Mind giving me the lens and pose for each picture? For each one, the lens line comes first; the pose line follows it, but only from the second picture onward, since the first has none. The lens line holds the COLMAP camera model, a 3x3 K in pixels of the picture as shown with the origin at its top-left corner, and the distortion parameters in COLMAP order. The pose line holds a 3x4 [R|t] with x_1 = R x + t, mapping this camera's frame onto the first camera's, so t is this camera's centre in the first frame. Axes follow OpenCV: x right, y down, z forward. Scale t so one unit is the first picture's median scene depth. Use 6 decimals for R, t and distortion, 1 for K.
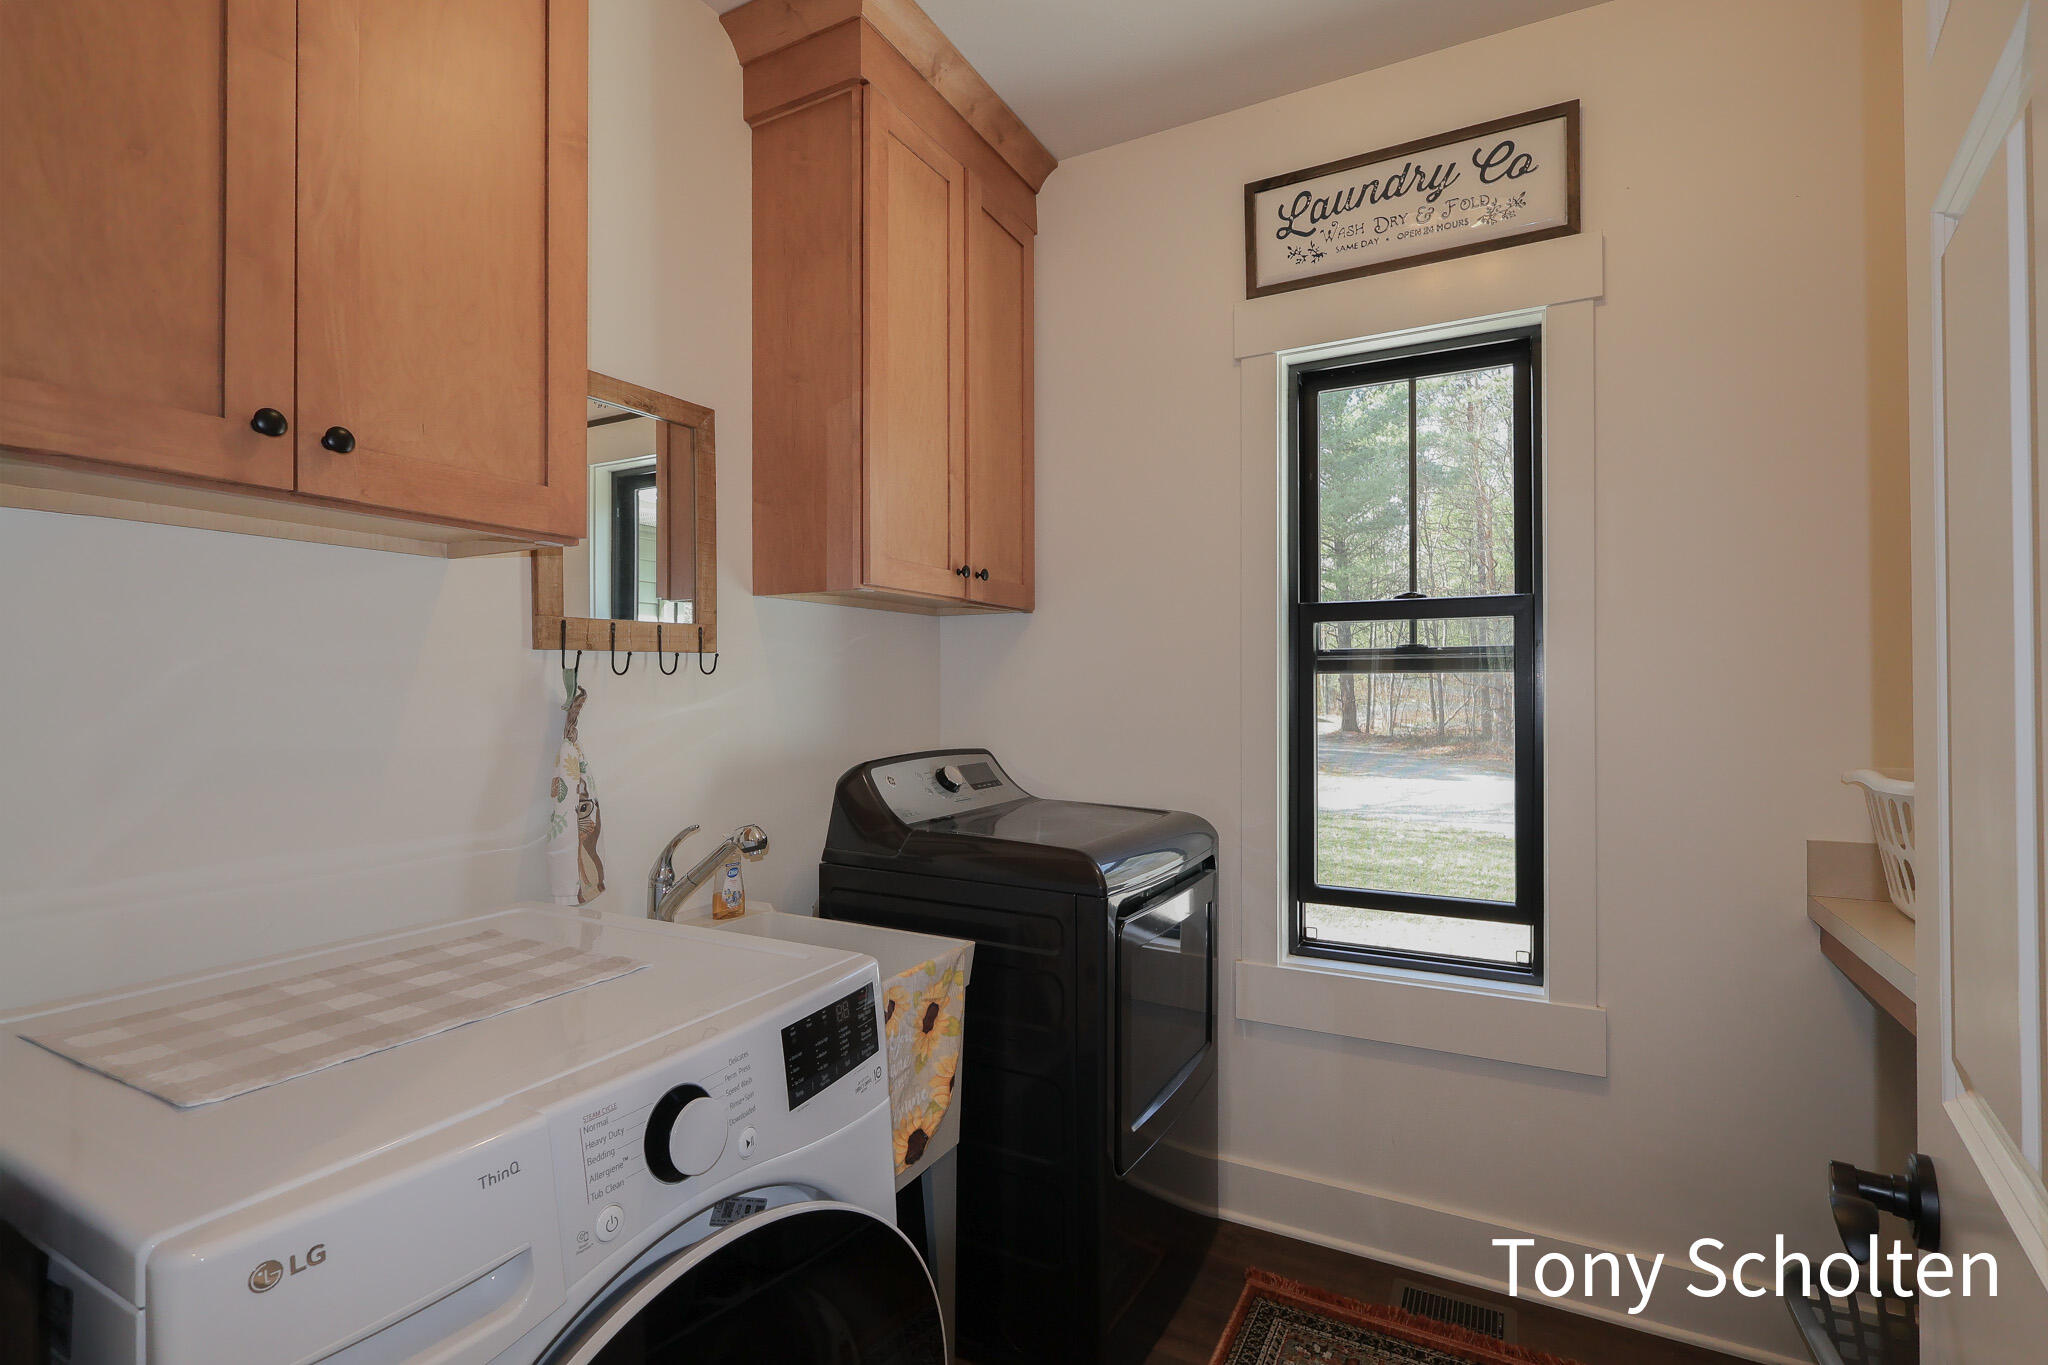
lens RADIAL K [[933.9, 0, 1024.0], [0, 933.9, 682.5], [0, 0, 1]] dist [-0.002136, 0.000791]
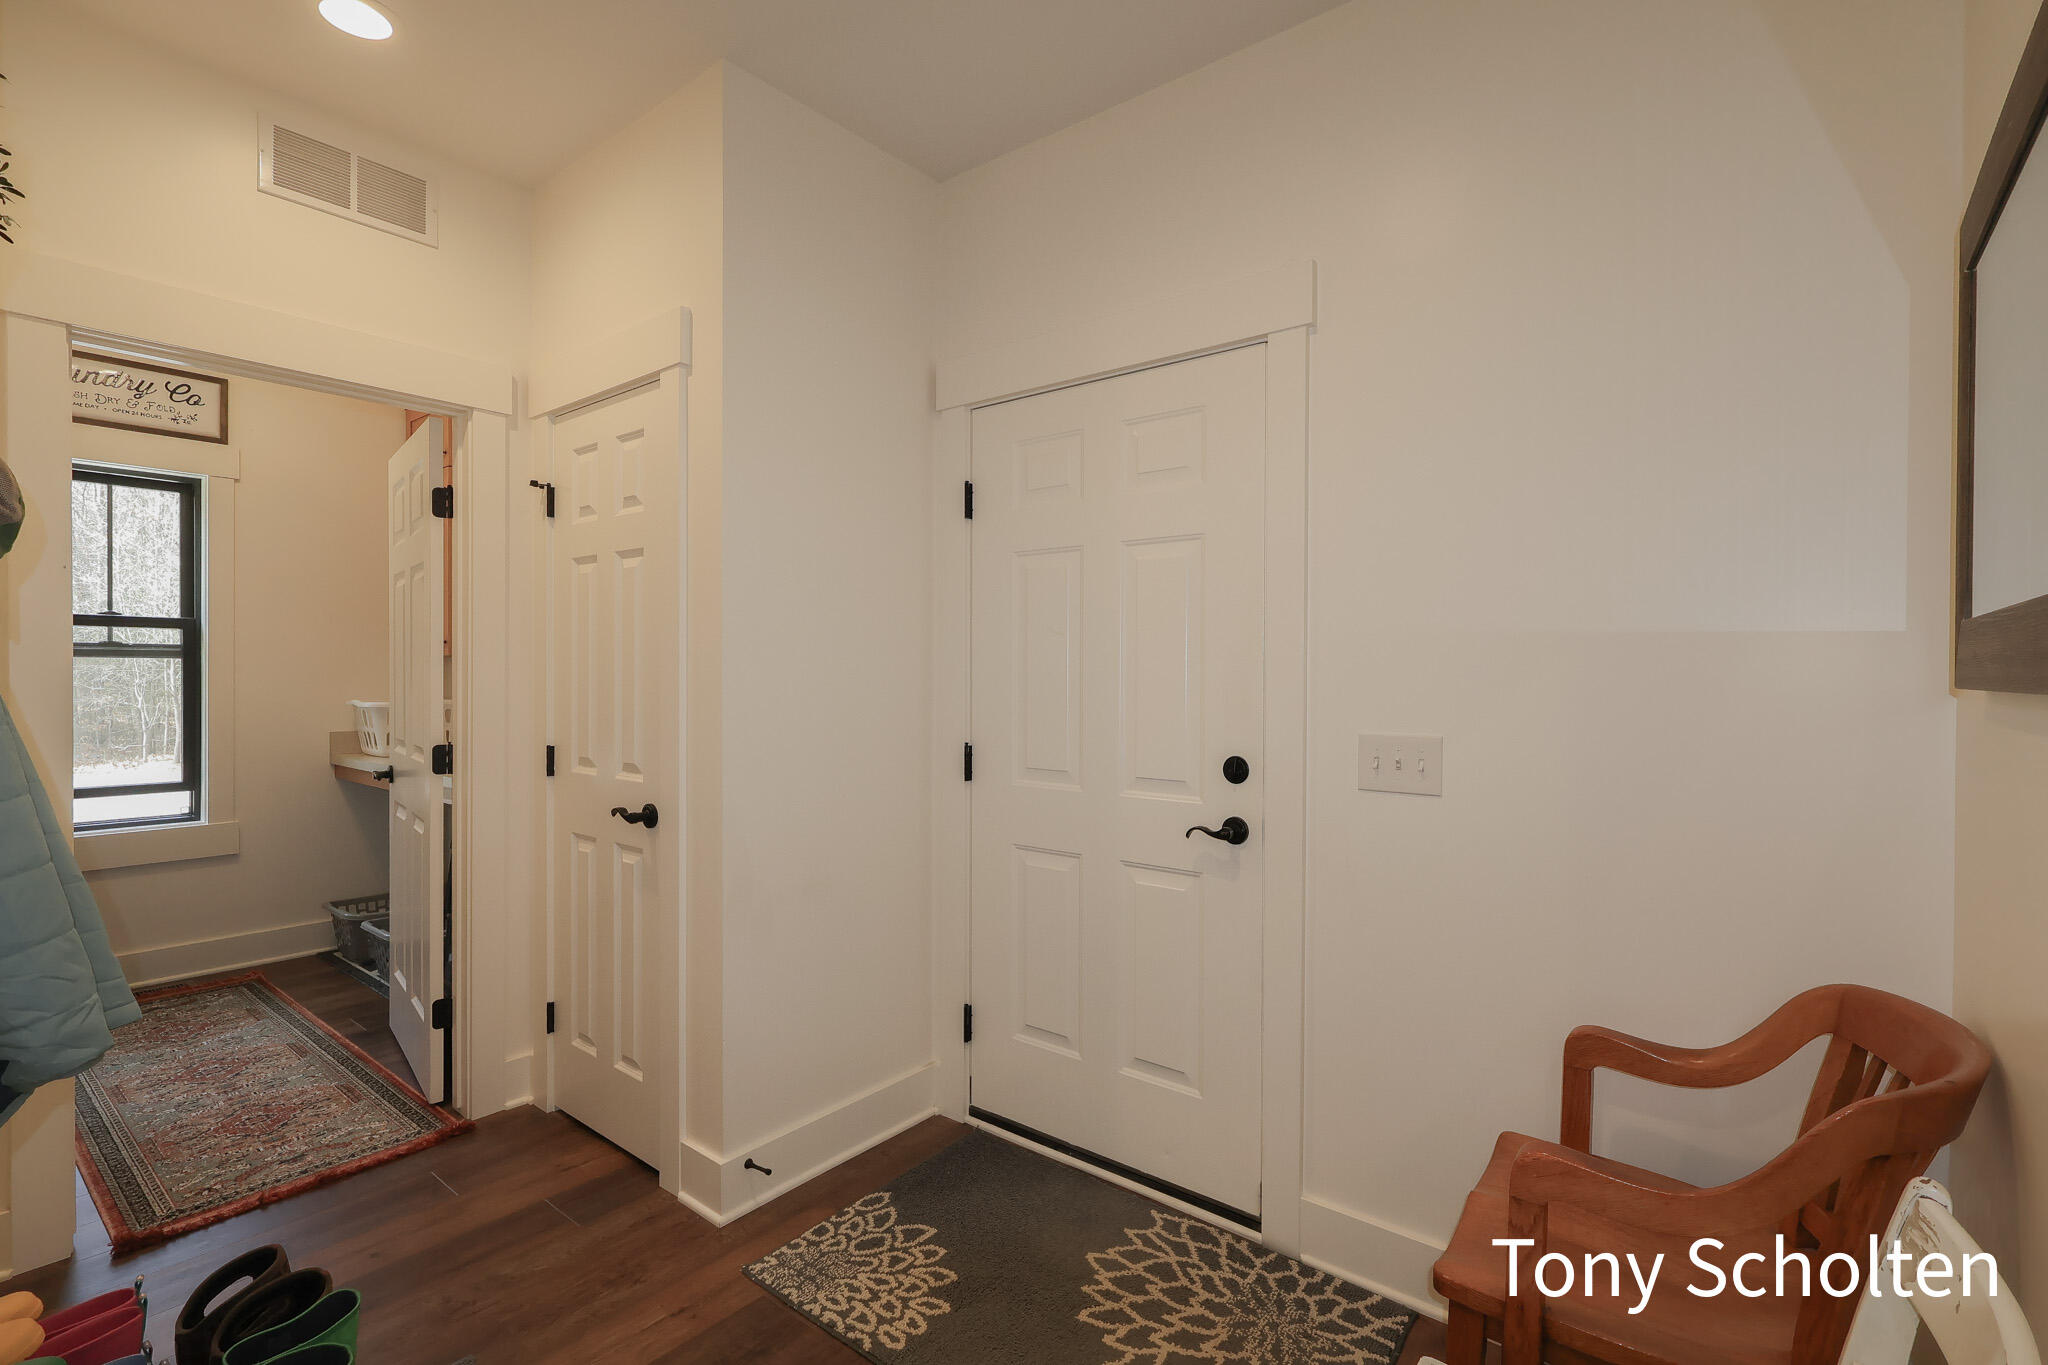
lens RADIAL K [[933.9, 0, 1024.0], [0, 933.9, 682.5], [0, 0, 1]] dist [-0.002136, 0.000791]
pose [[0.185606, -0.002087, 0.982622, -1.017690], [-0.014583, 0.999882, 0.004878, 0.002184], [-0.982516, -0.015235, 0.185553, -1.029171]]
